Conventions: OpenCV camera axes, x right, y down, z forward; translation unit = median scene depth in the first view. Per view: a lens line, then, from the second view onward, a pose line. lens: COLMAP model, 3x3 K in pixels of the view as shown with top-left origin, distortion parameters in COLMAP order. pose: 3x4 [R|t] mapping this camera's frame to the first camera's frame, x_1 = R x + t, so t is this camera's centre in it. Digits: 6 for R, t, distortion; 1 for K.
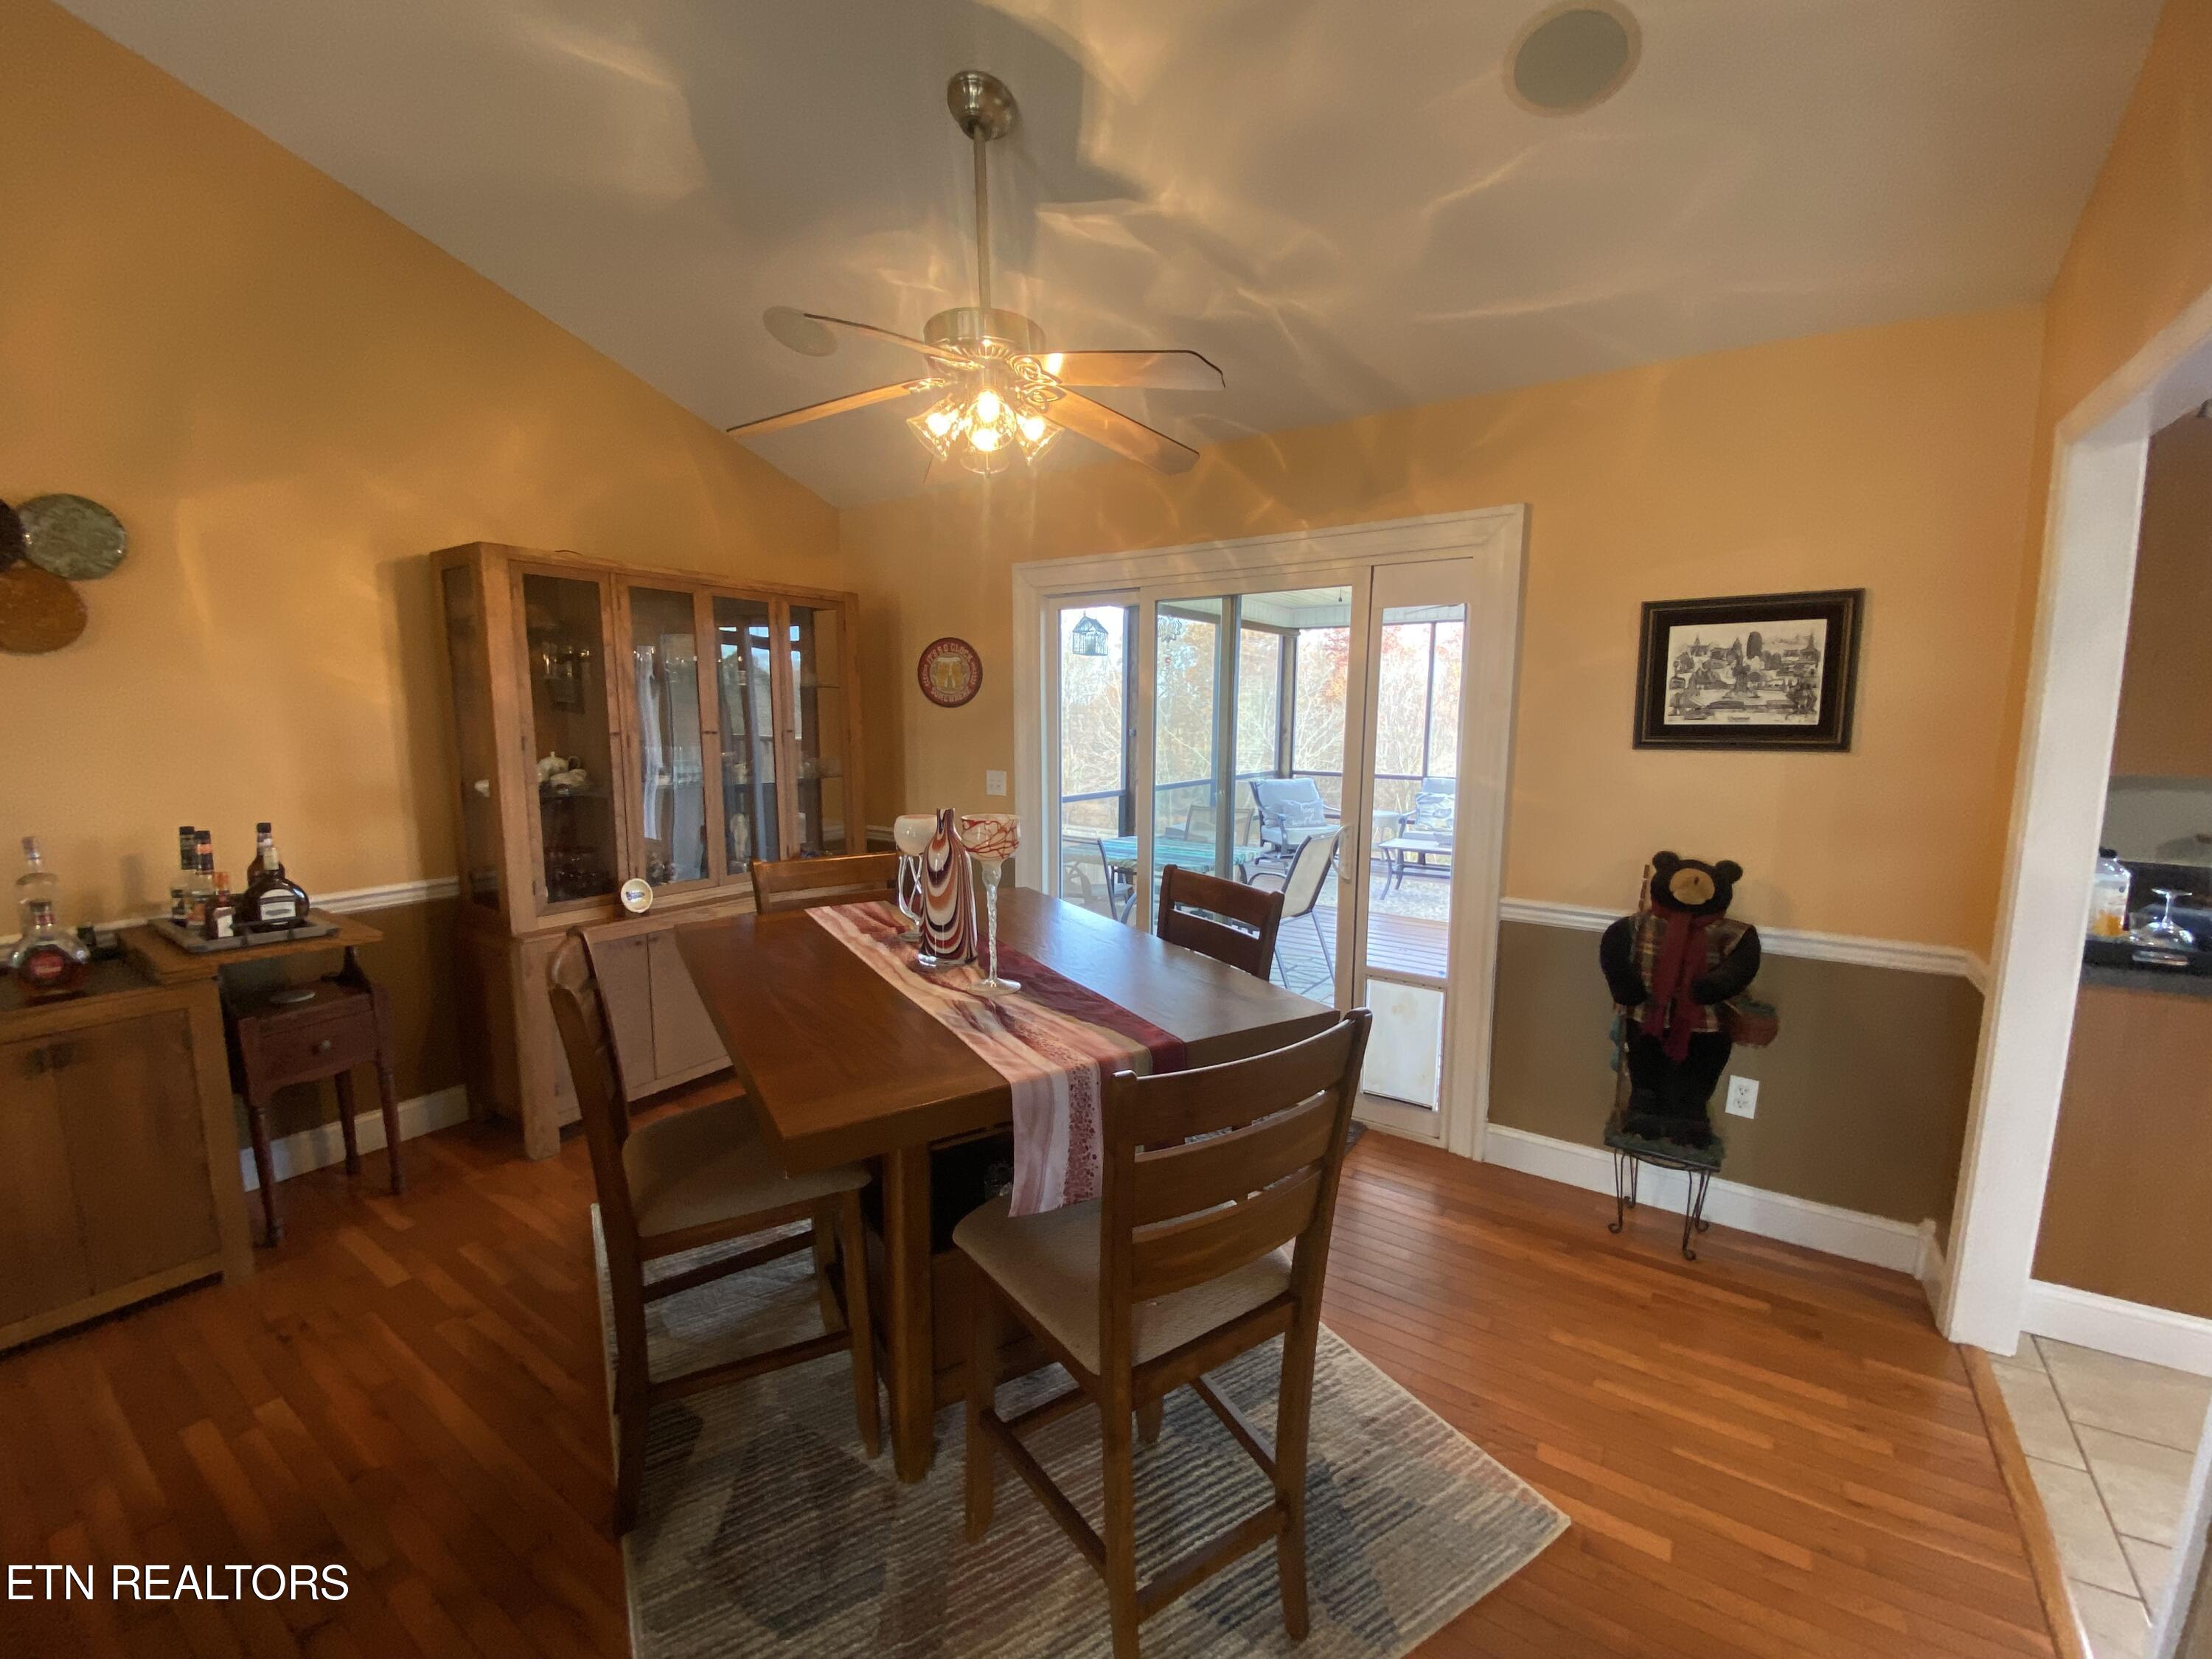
lens RADIAL K [[911.8, 0, 1106.6], [0, 911.8, 838.4], [0, 0, 1]] dist [-0.004760, -0.000467]
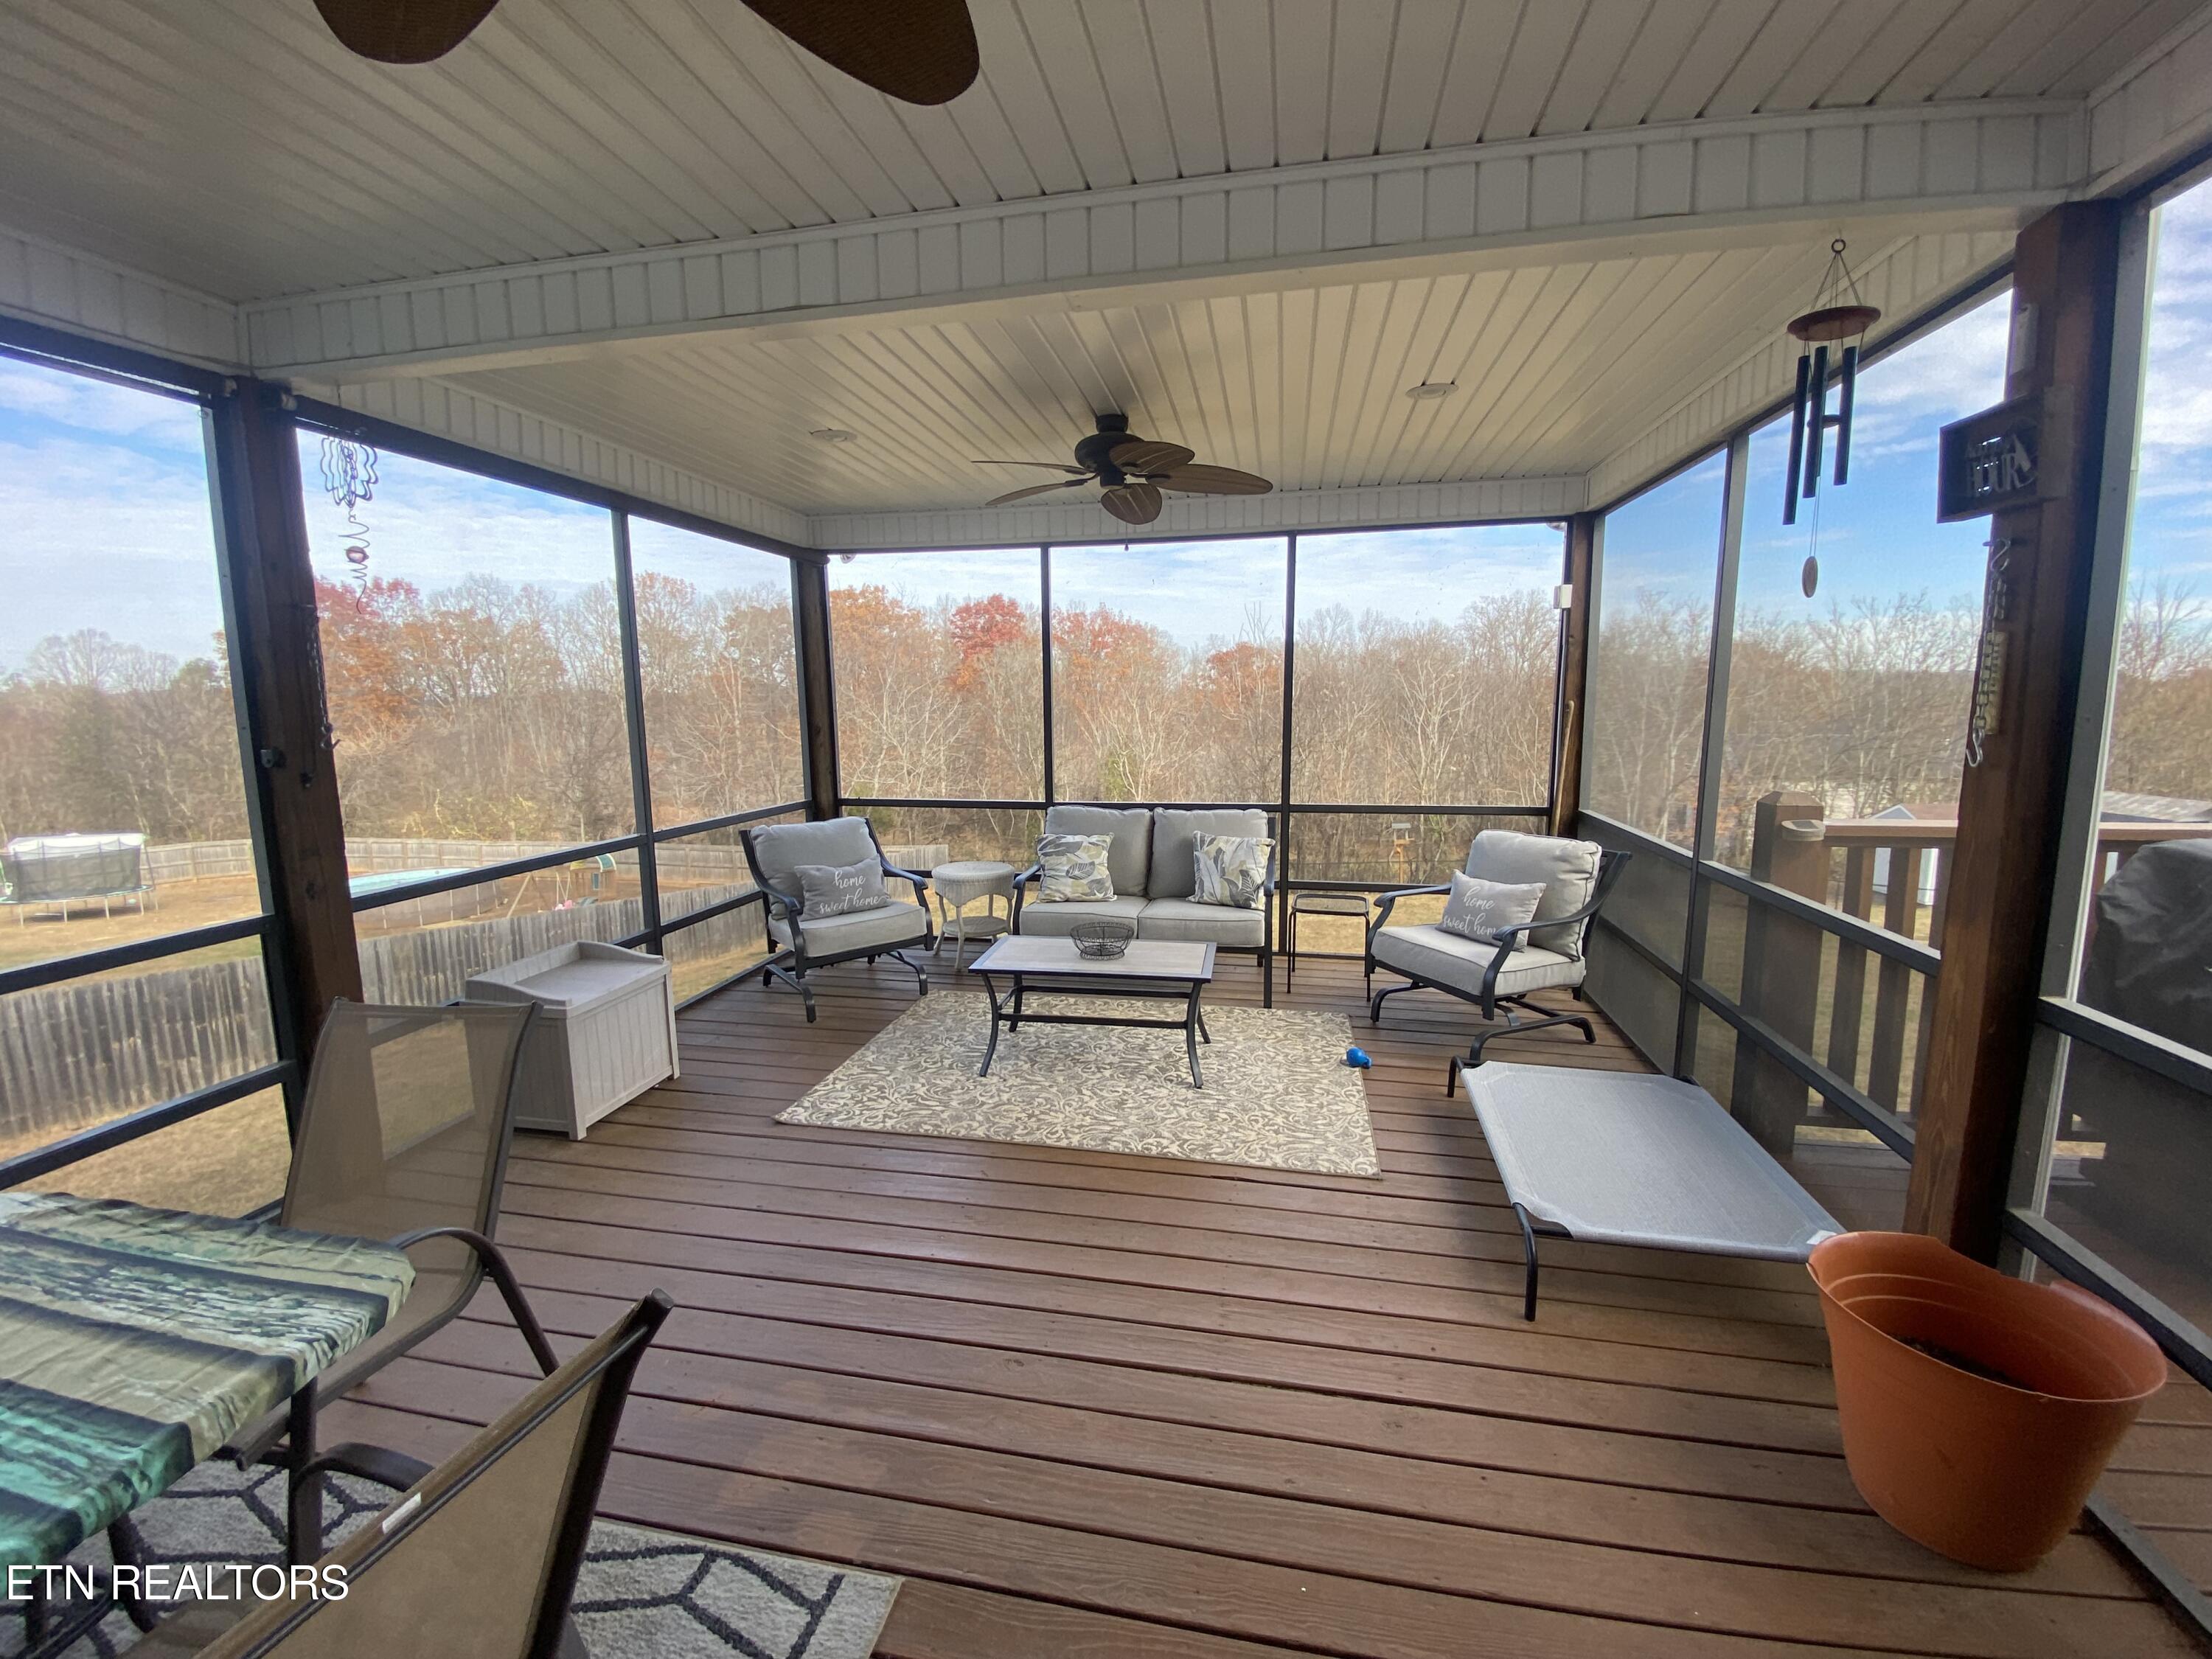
lens RADIAL K [[911.8, 0, 1107.0], [0, 911.8, 827.5], [0, 0, 1]] dist [-0.004760, -0.000467]
pose [[0.924514, -0.067282, 0.375164, 0.162216], [0.067512, 0.997640, 0.012547, -0.059260], [-0.375122, 0.013728, 0.926874, 0.440702]]
